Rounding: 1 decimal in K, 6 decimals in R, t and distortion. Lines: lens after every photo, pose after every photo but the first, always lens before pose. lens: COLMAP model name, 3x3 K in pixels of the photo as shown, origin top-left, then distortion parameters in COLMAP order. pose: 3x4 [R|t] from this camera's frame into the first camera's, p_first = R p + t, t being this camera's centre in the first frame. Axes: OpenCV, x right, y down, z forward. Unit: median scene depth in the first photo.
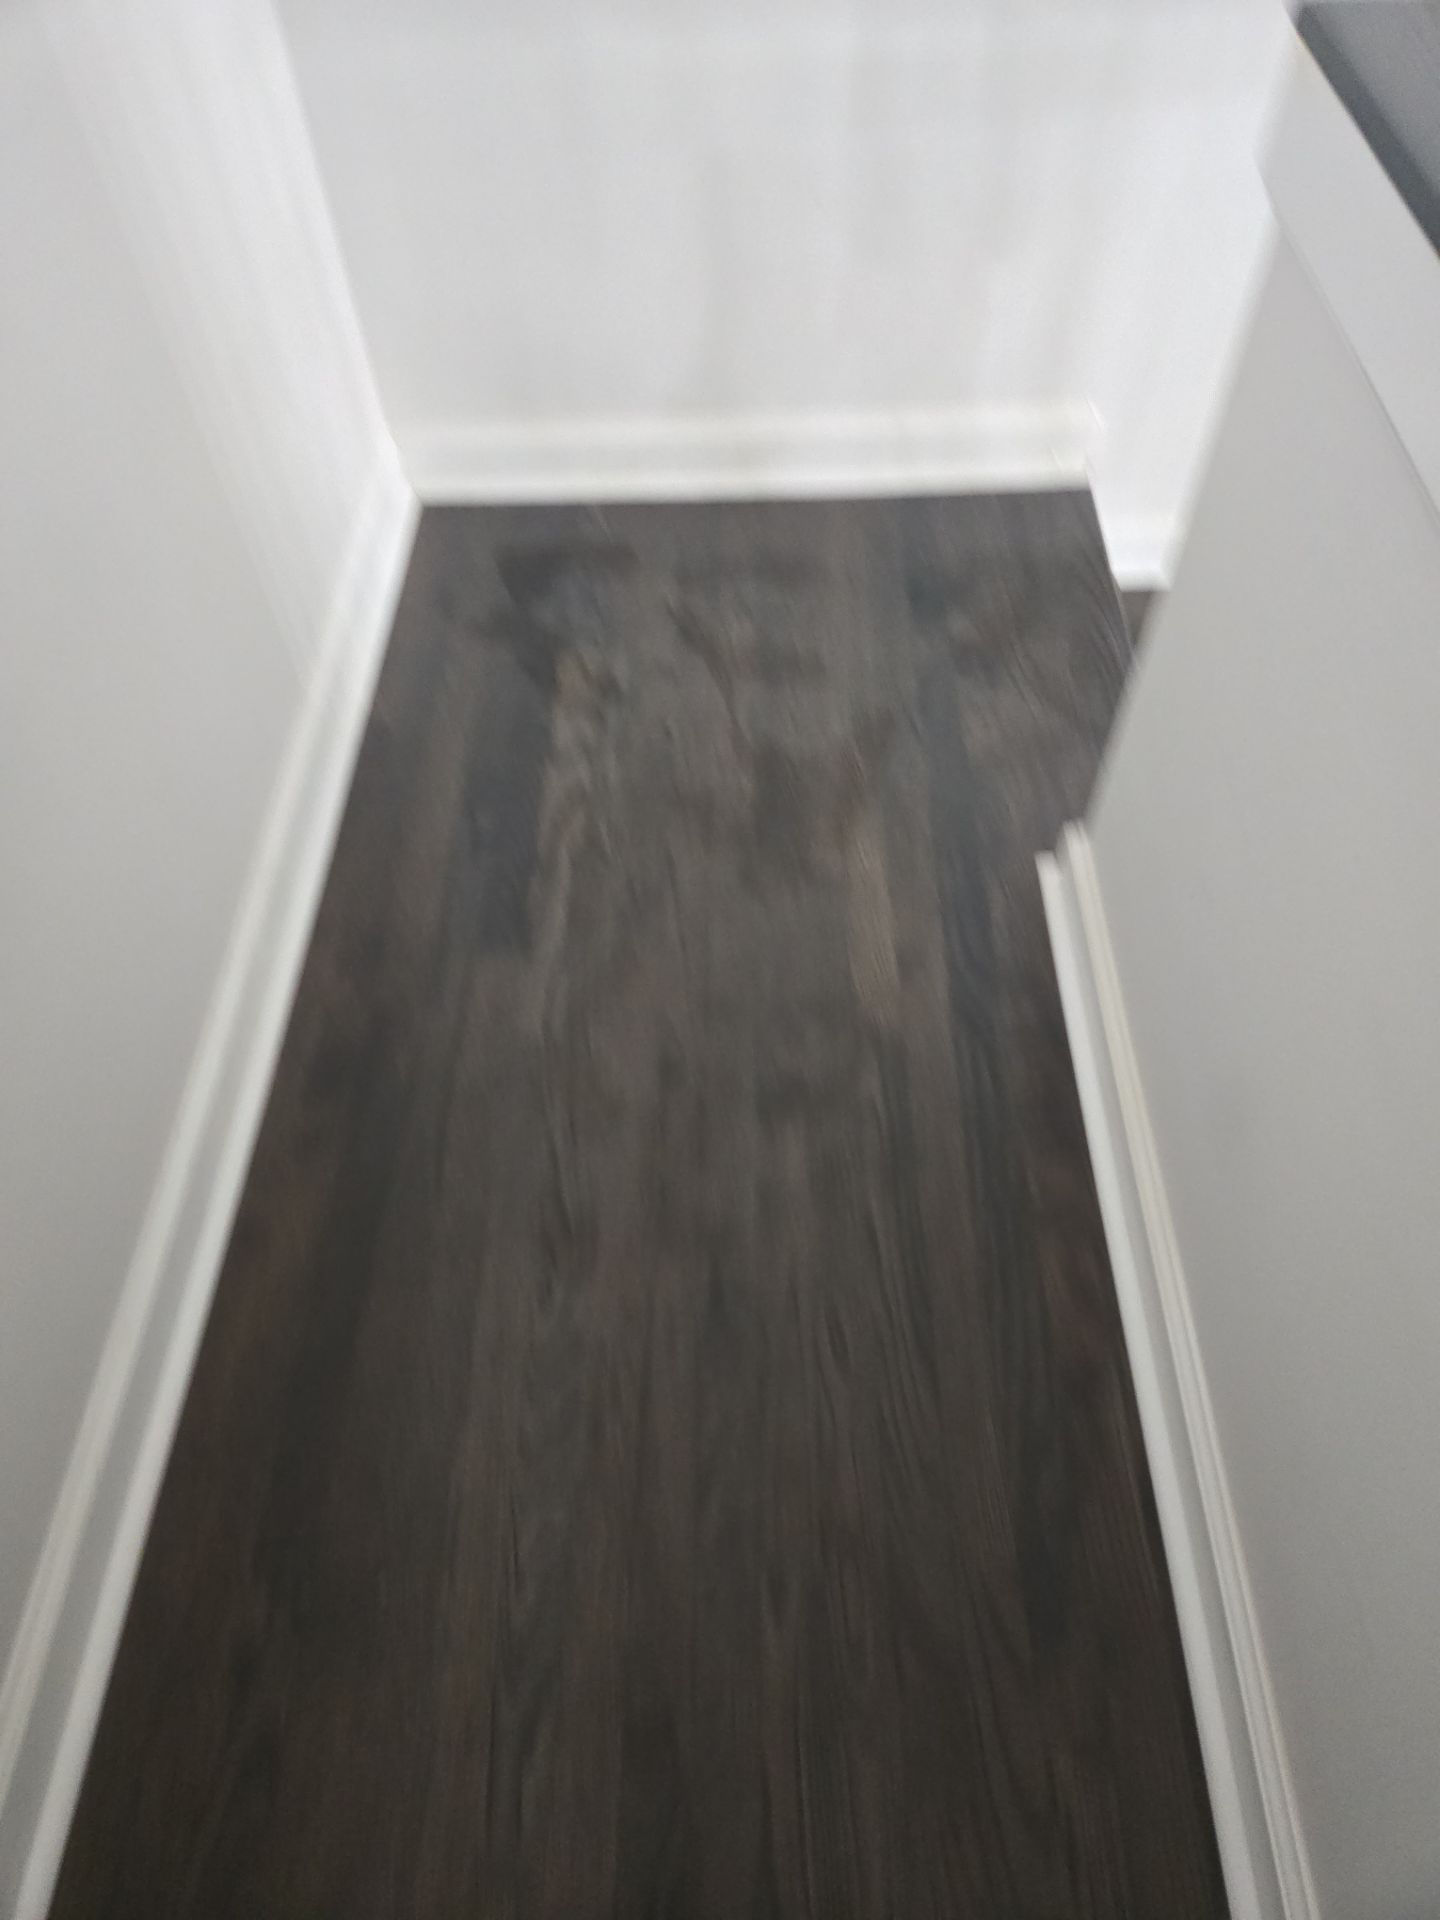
lens RADIAL K [[1277.7, 0, 714.7], [0, 1277.7, 962.9], [0, 0, 1]] dist [0.041322, -0.011665]
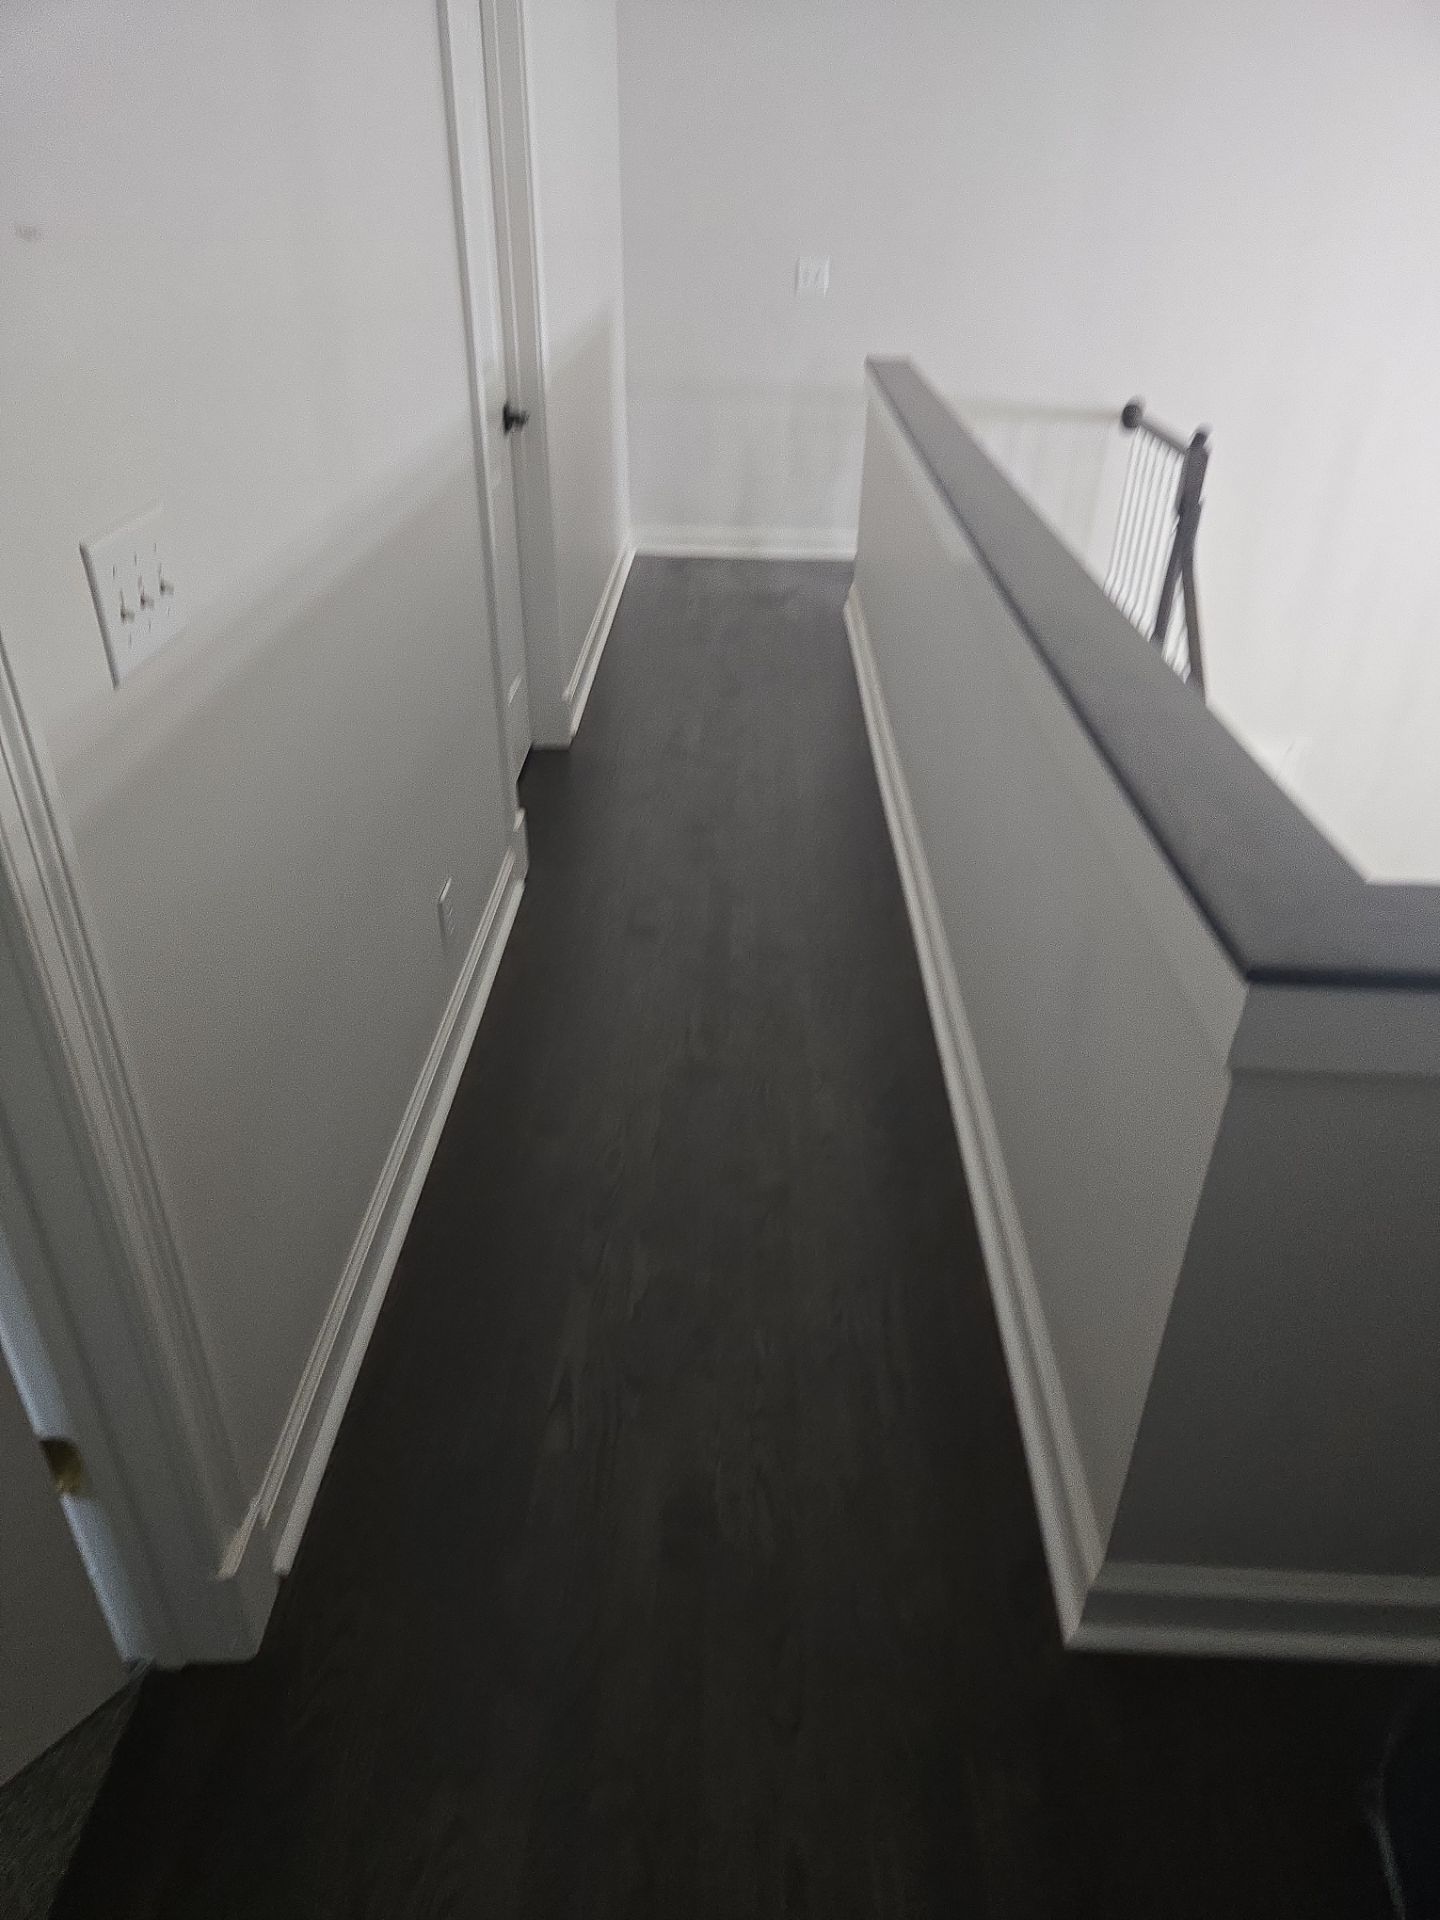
lens RADIAL K [[1277.7, 0, 721.9], [0, 1277.7, 960.9], [0, 0, 1]] dist [0.041322, -0.011665]
pose [[0.998475, 0.048609, 0.026186, -0.074384], [-0.034682, 0.921192, -0.387559, 1.569223], [-0.042962, 0.386060, 0.921473, -1.266805]]
